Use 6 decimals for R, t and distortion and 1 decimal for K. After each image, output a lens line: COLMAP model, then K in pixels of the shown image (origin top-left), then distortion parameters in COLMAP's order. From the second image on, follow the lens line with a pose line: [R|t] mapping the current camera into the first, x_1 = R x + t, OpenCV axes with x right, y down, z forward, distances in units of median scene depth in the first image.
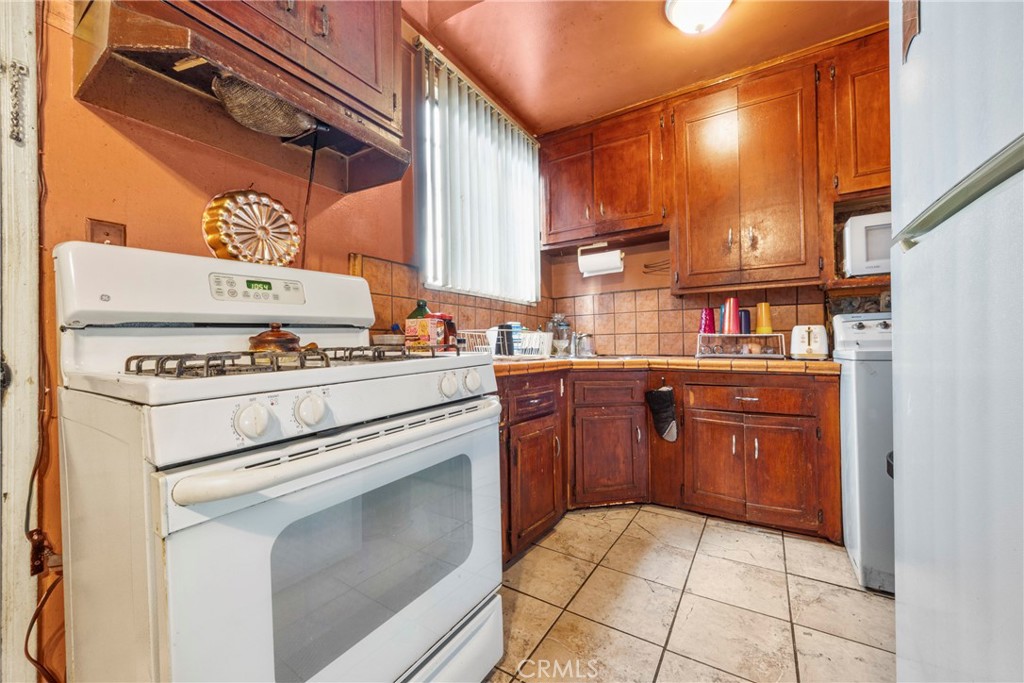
lens RADIAL K [[397.1, 0, 510.7], [0, 397.1, 338.6], [0, 0, 1]] dist [-0.001133, 0.000134]
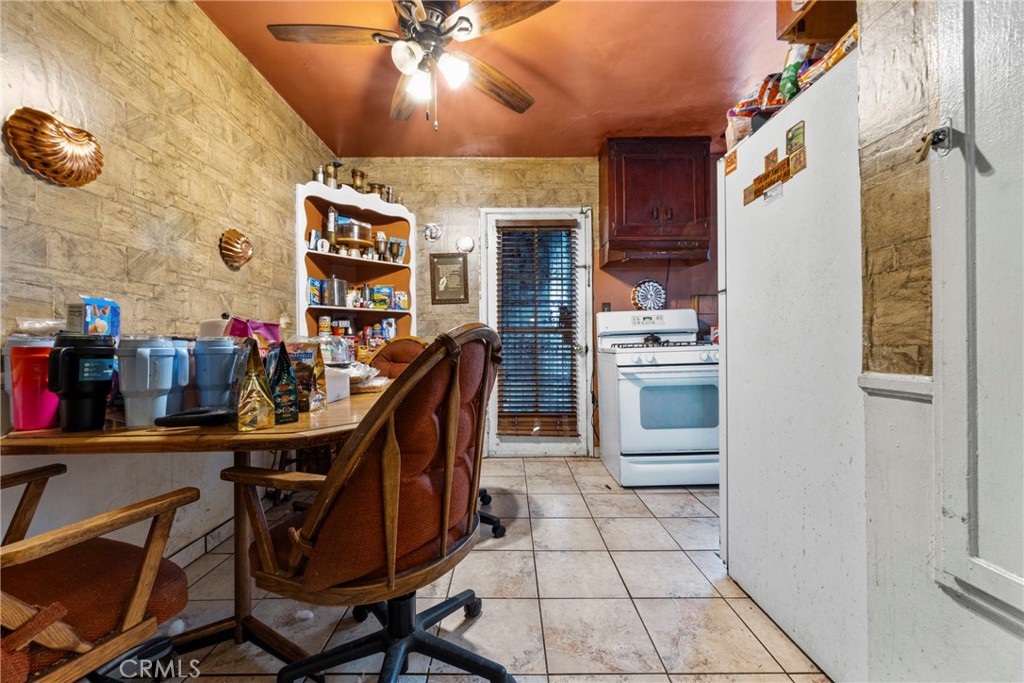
lens RADIAL K [[397.1, 0, 511.4], [0, 397.1, 343.6], [0, 0, 1]] dist [-0.001133, 0.000134]
pose [[0.541873, 0.005725, -0.840441, 1.149489], [0.011053, 0.999842, 0.013938, -0.012181], [0.840388, -0.016842, 0.541724, -1.259386]]
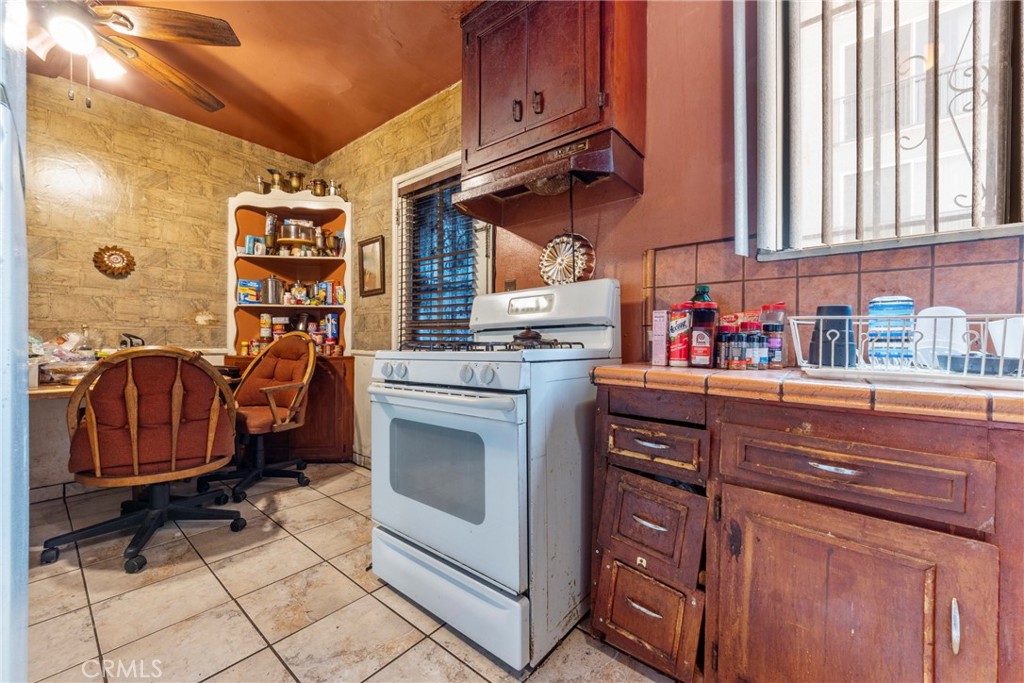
lens RADIAL K [[397.1, 0, 516.6], [0, 397.1, 343.8], [0, 0, 1]] dist [-0.001133, 0.000134]
pose [[-0.117469, 0.016639, -0.992937, 0.922200], [0.003029, 0.999861, 0.016397, 0.005394], [0.993072, -0.001082, -0.117503, 1.130659]]
